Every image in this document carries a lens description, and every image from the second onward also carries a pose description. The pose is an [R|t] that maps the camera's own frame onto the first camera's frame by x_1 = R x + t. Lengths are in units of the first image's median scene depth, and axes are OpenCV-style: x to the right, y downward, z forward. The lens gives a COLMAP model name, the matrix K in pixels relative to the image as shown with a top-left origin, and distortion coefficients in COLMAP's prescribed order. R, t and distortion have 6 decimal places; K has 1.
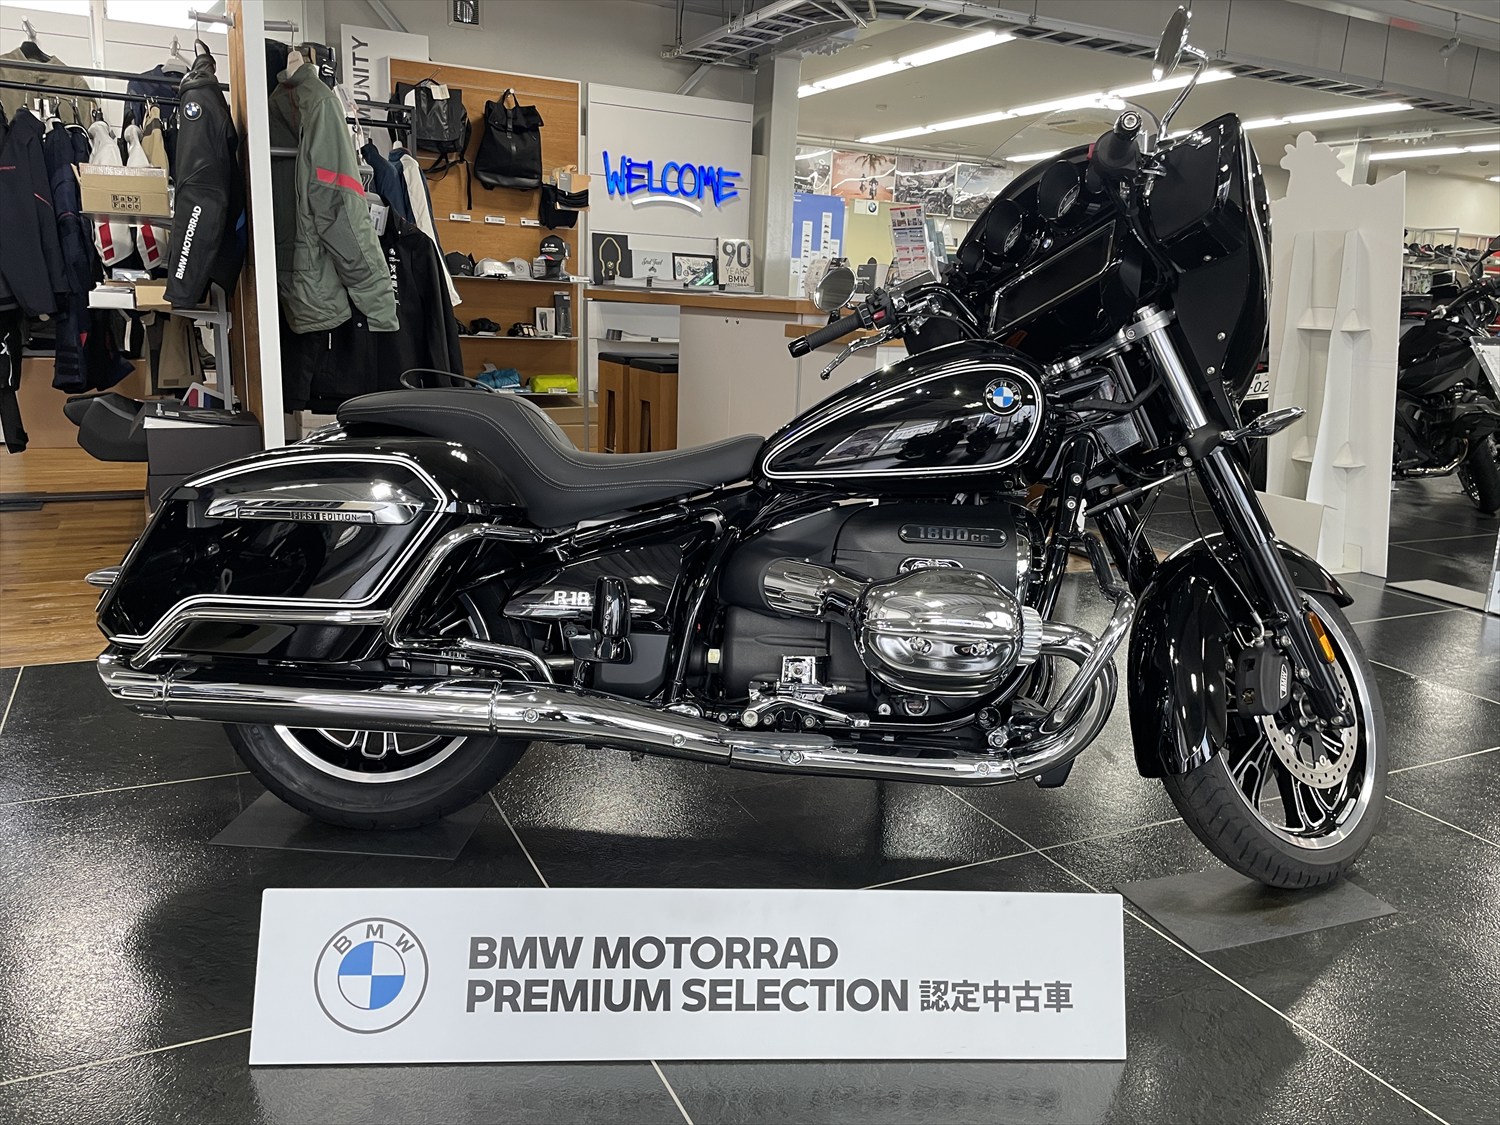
lens RADIAL K [[1139.4, 0, 750.6], [0, 1139.4, 555.1], [0, 0, 1]] dist [0.057651, -0.074094]
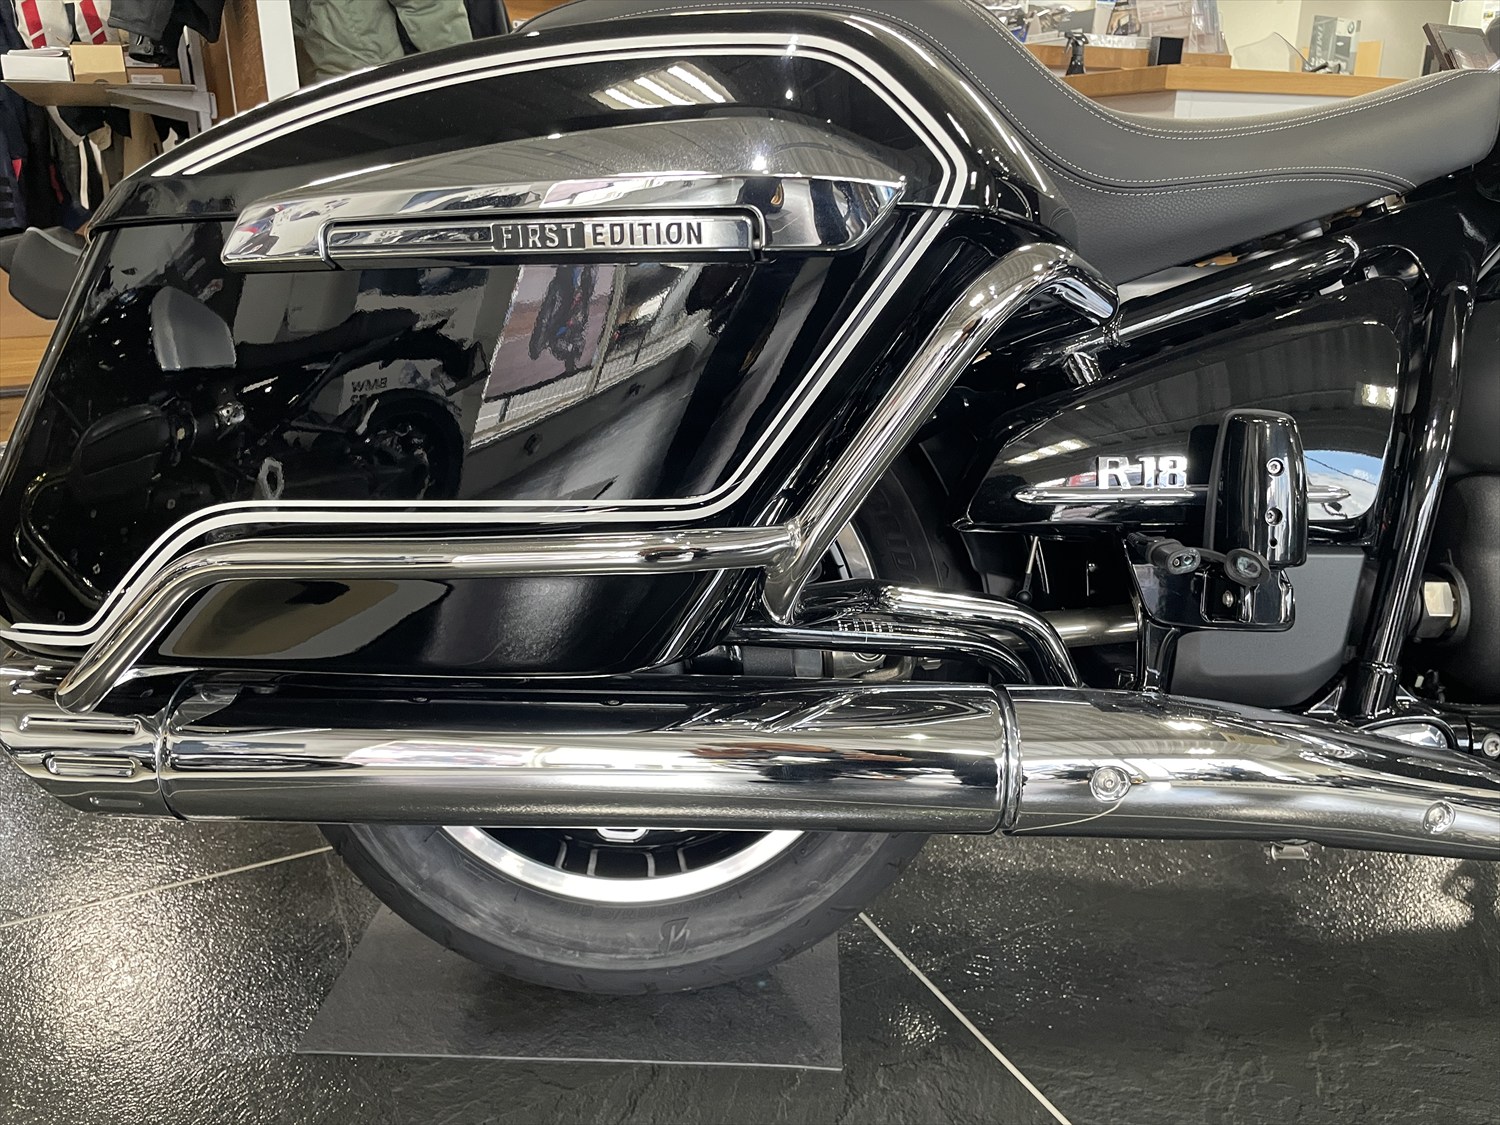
lens RADIAL K [[1139.4, 0, 754.1], [0, 1139.4, 569.5], [0, 0, 1]] dist [0.057651, -0.074094]
pose [[0.998800, -0.048631, -0.005721, -0.277481], [0.048964, 0.992997, 0.107512, 0.021173], [0.000453, -0.107663, 0.994187, 0.568001]]
